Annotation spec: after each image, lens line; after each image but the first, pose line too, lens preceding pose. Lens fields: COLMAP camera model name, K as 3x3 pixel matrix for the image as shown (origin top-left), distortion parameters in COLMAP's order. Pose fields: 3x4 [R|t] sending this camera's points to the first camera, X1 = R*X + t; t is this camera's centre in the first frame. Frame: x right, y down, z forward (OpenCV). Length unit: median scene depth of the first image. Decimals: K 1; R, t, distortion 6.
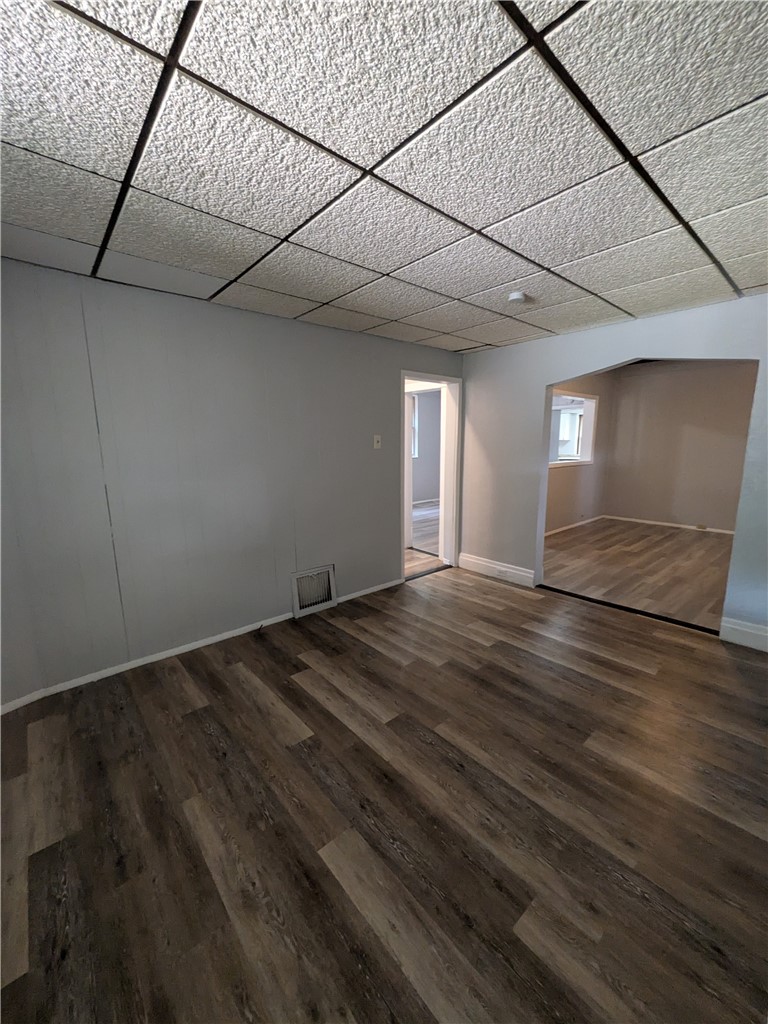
lens RADIAL K [[403.7, 0, 381.6], [0, 403.7, 515.9], [0, 0, 1]] dist [-0.004442, 0.000598]
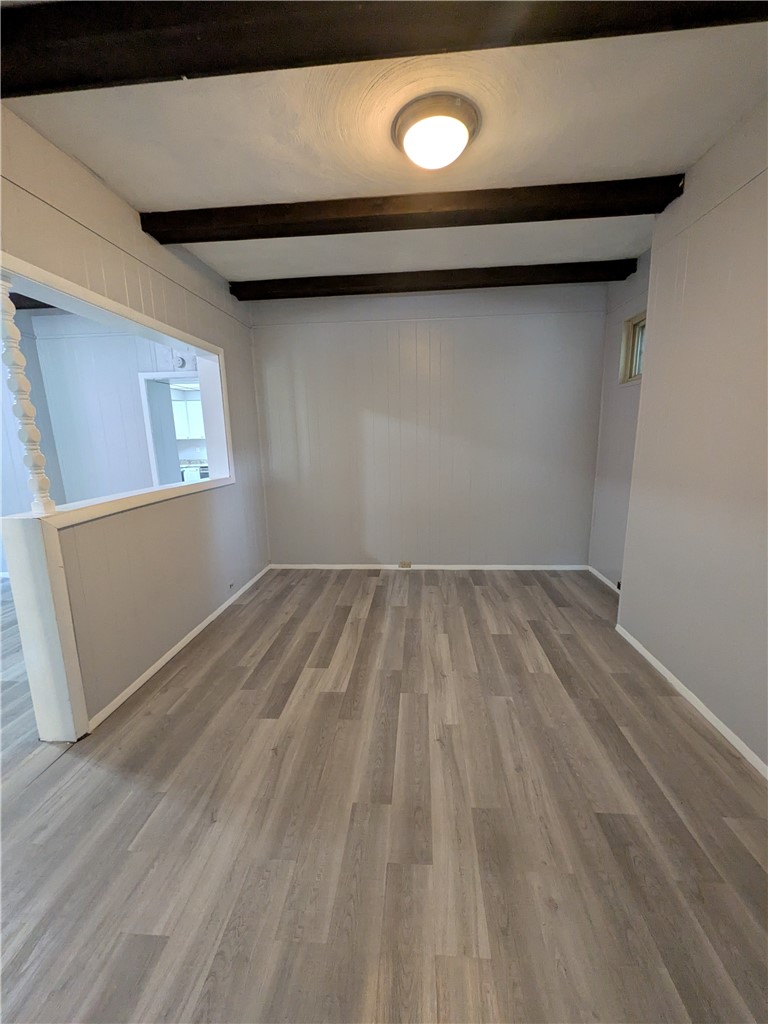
lens RADIAL K [[403.7, 0, 388.1], [0, 403.7, 515.4], [0, 0, 1]] dist [-0.004442, 0.000598]
pose [[0.702375, -0.141788, 0.697542, 0.759838], [0.143113, 0.988079, 0.056740, -0.226796], [-0.697271, 0.059975, 0.714294, 1.277882]]
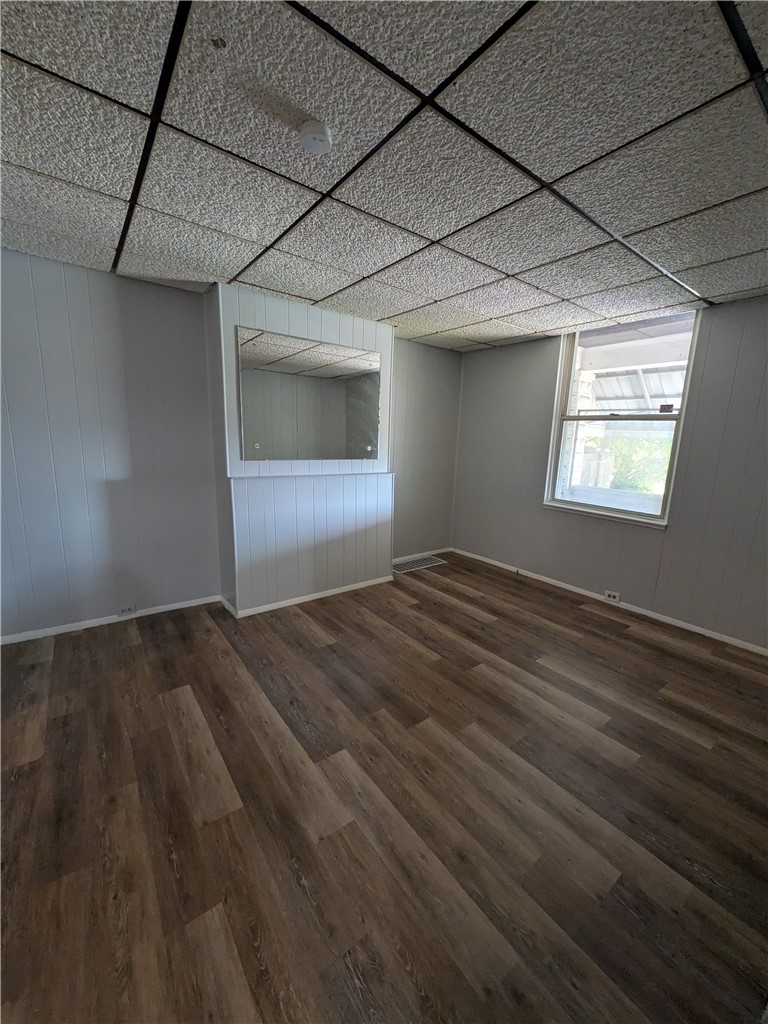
lens RADIAL K [[403.7, 0, 389.6], [0, 403.7, 513.4], [0, 0, 1]] dist [-0.004442, 0.000598]
pose [[-0.998186, -0.036291, 0.048045, 0.193575], [-0.016723, 0.933648, 0.357802, -0.270050], [-0.057842, 0.356349, -0.932561, 1.580021]]
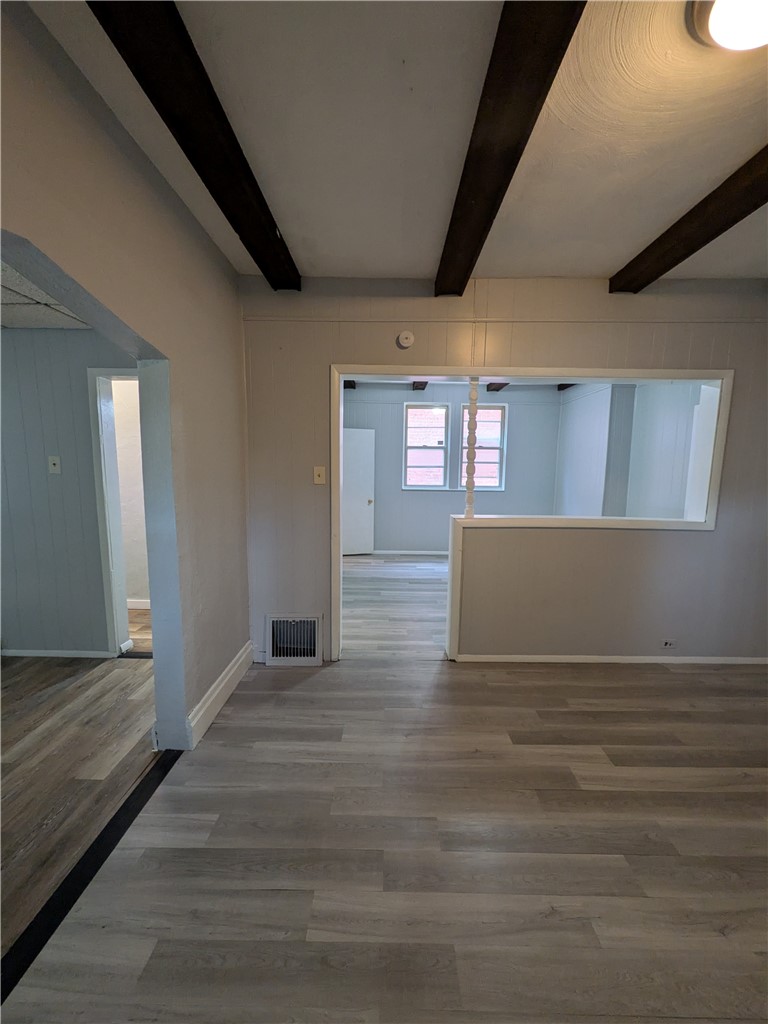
lens RADIAL K [[403.7, 0, 388.9], [0, 403.7, 515.9], [0, 0, 1]] dist [-0.004442, 0.000598]
pose [[0.756797, 0.099467, -0.646037, 1.388485], [-0.137575, 0.990453, -0.008667, -0.238429], [0.639008, 0.095438, 0.763257, 1.182697]]
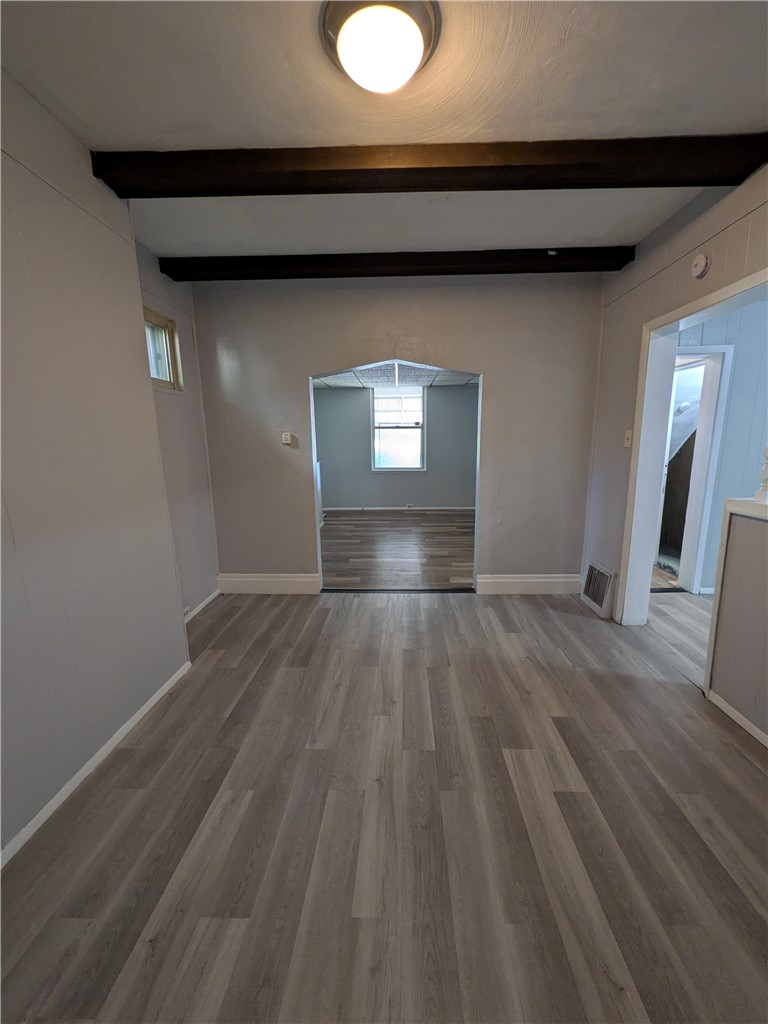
lens RADIAL K [[403.7, 0, 385.7], [0, 403.7, 514.8], [0, 0, 1]] dist [-0.004442, 0.000598]
pose [[-0.676156, 0.157550, -0.719716, 1.821226], [-0.110292, 0.944215, 0.310312, -0.404719], [0.728456, 0.289199, -0.621060, 2.146527]]
